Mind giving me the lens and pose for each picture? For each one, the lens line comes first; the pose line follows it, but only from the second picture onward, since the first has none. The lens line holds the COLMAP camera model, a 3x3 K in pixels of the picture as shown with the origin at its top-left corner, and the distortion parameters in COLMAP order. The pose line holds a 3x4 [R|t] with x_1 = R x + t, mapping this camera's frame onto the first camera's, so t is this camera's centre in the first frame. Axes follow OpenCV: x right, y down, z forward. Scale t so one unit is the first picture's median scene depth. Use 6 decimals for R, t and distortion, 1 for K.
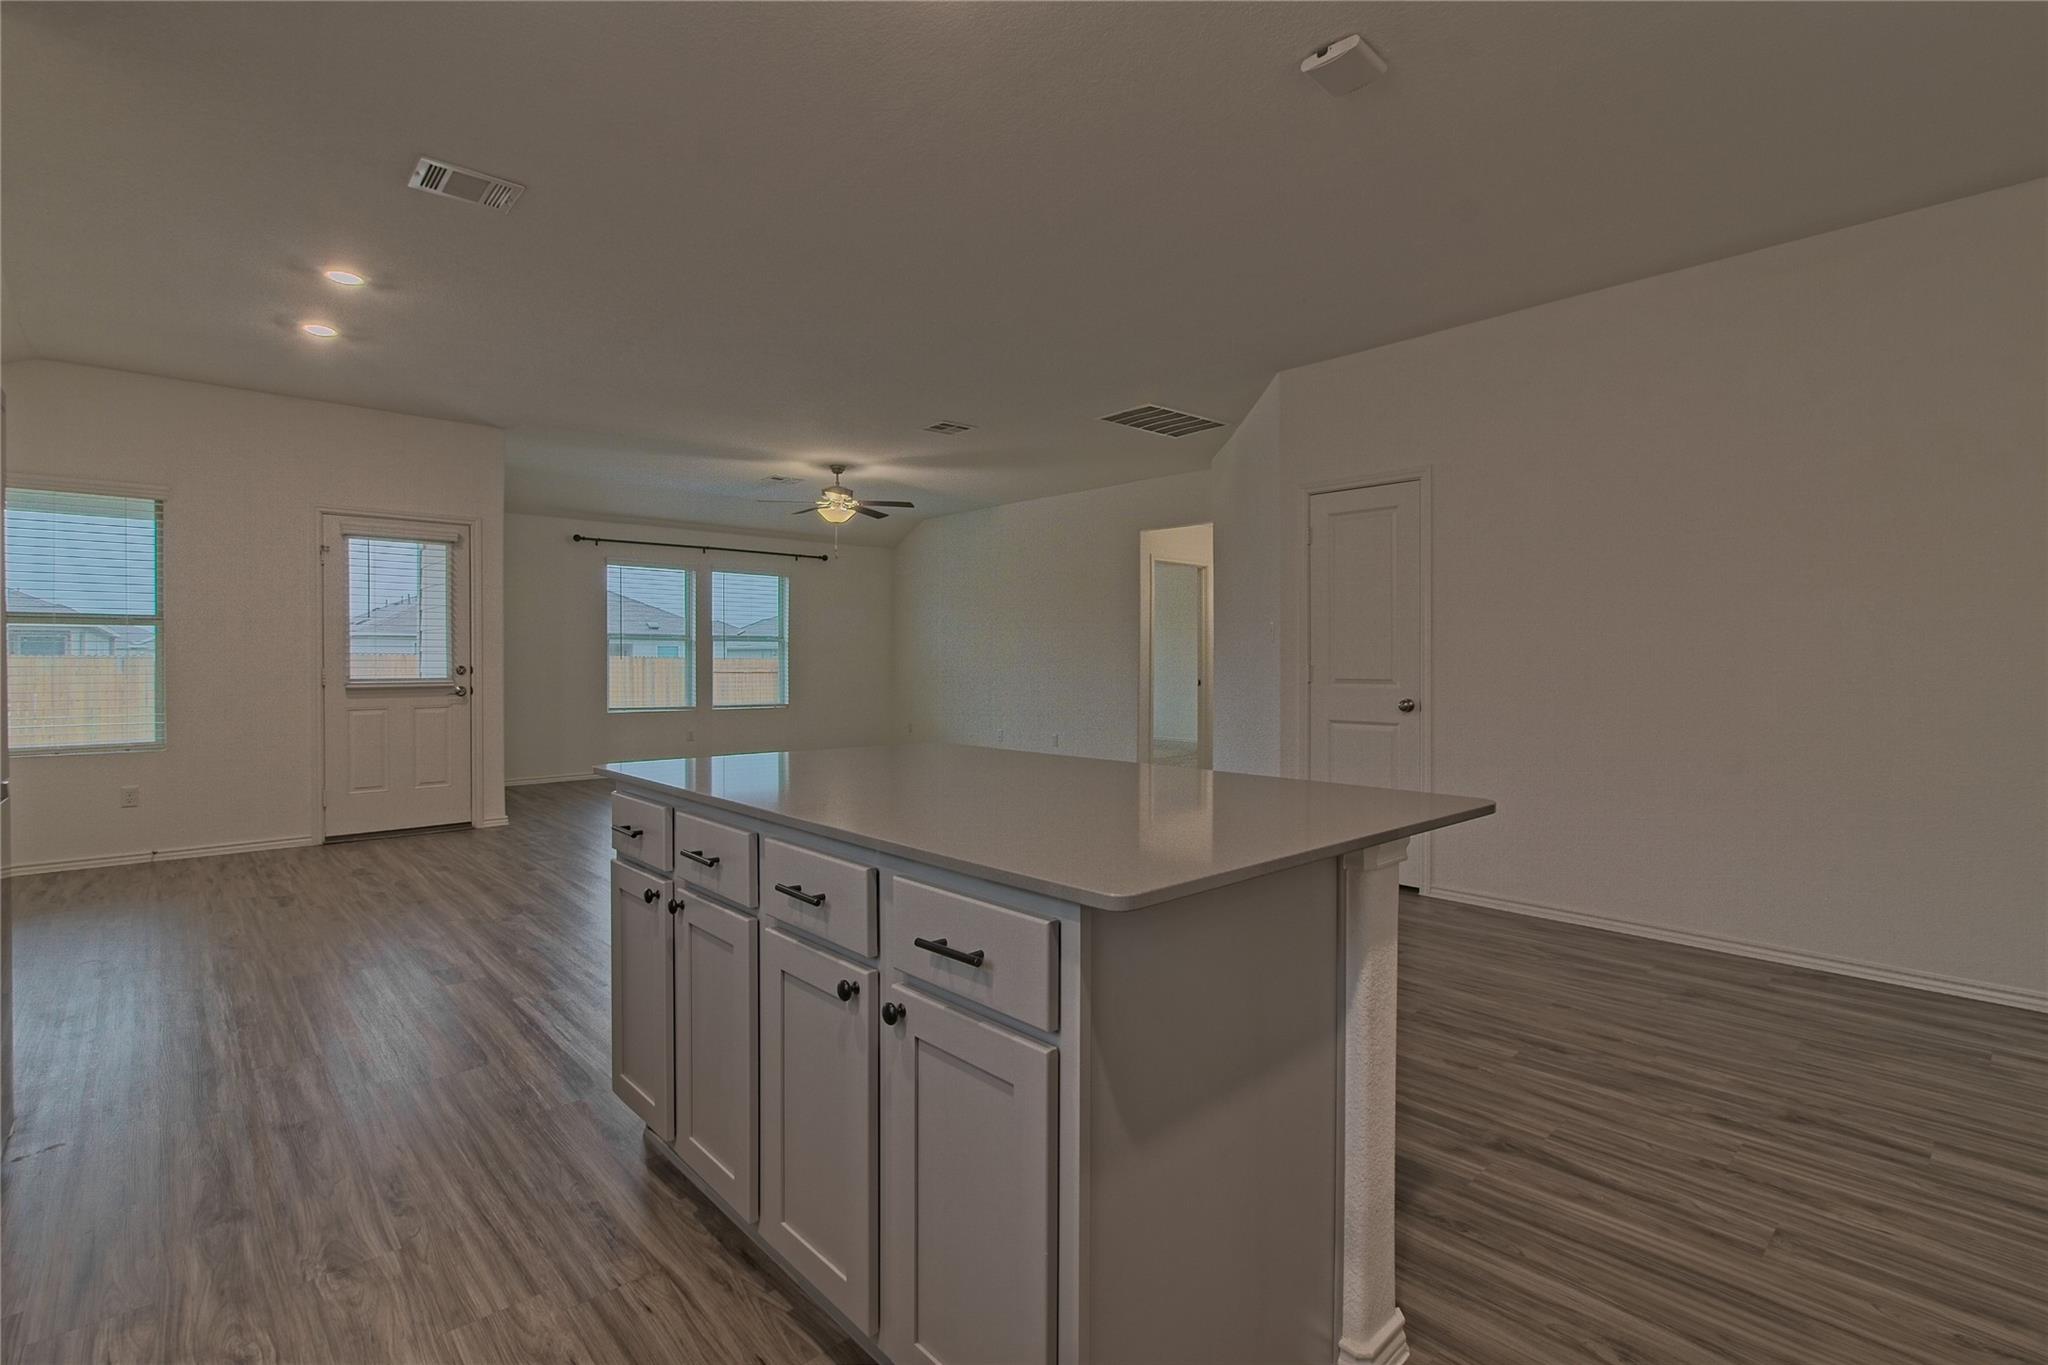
lens RADIAL K [[942.8, 0, 1013.7], [0, 942.8, 671.8], [0, 0, 1]] dist [-0.001756, 0.000931]
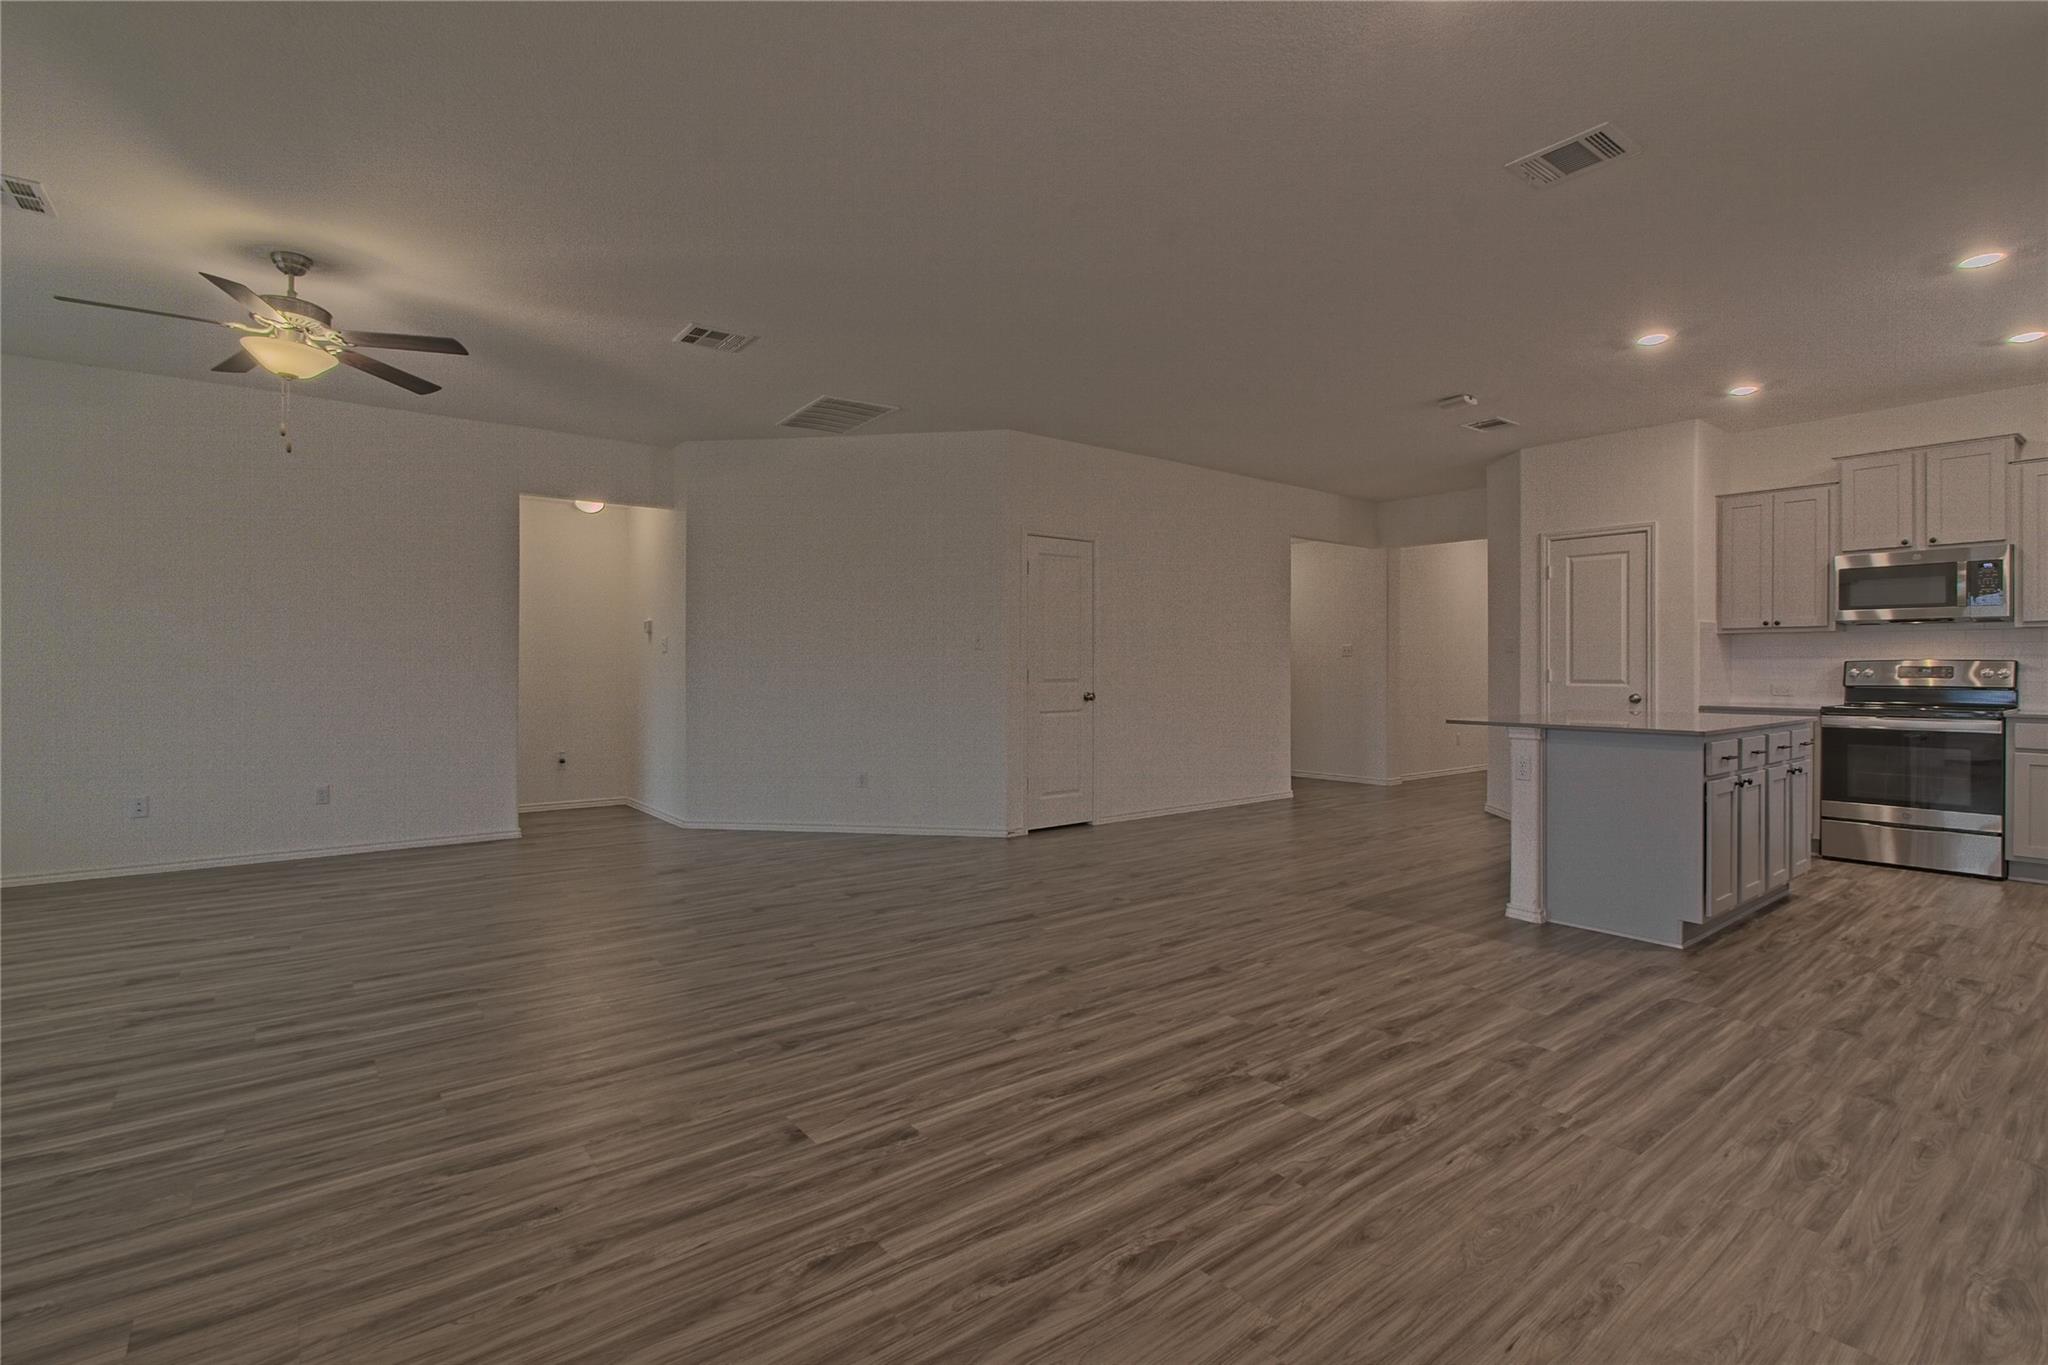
lens RADIAL K [[947.3, 0, 1017.7], [0, 947.3, 664.2], [0, 0, 1]] dist [-0.008869, 0.006876]
pose [[0.072090, 0.000869, 0.997398, -0.820544], [0.011006, 0.999938, -0.001667, -0.010316], [-0.997337, 0.011098, 0.072076, 0.781201]]
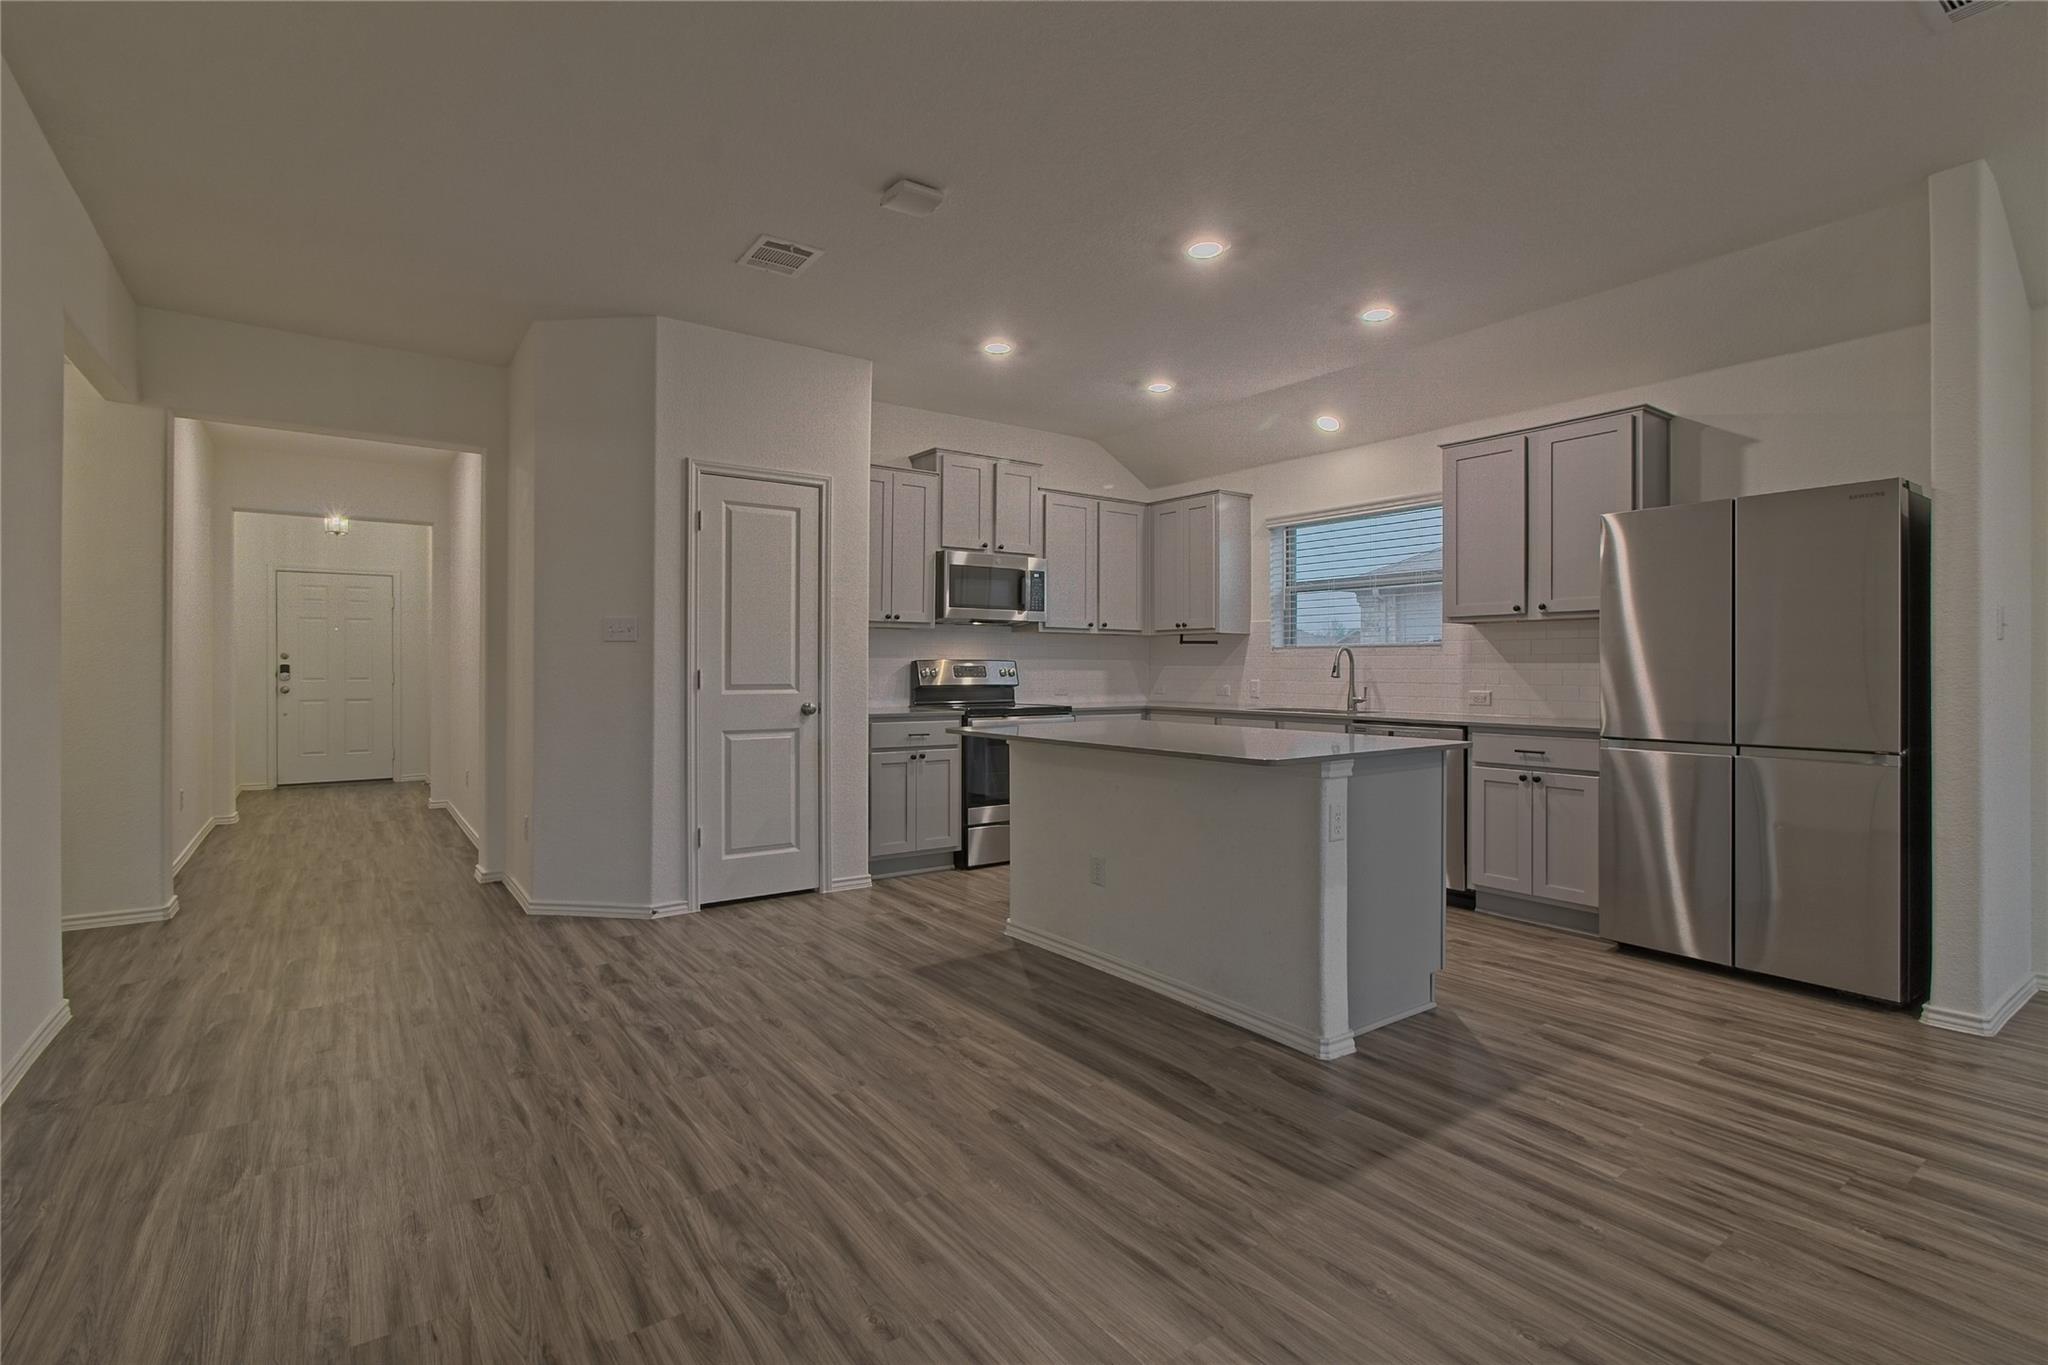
lens RADIAL K [[946.1, 0, 1015.1], [0, 946.1, 663.4], [0, 0, 1]] dist [-0.003852, 0.001120]
pose [[-0.994177, -0.003626, 0.107700, 0.029475], [-0.002903, 0.999972, 0.006865, -0.009527], [-0.107722, 0.006513, -0.994160, 0.932175]]
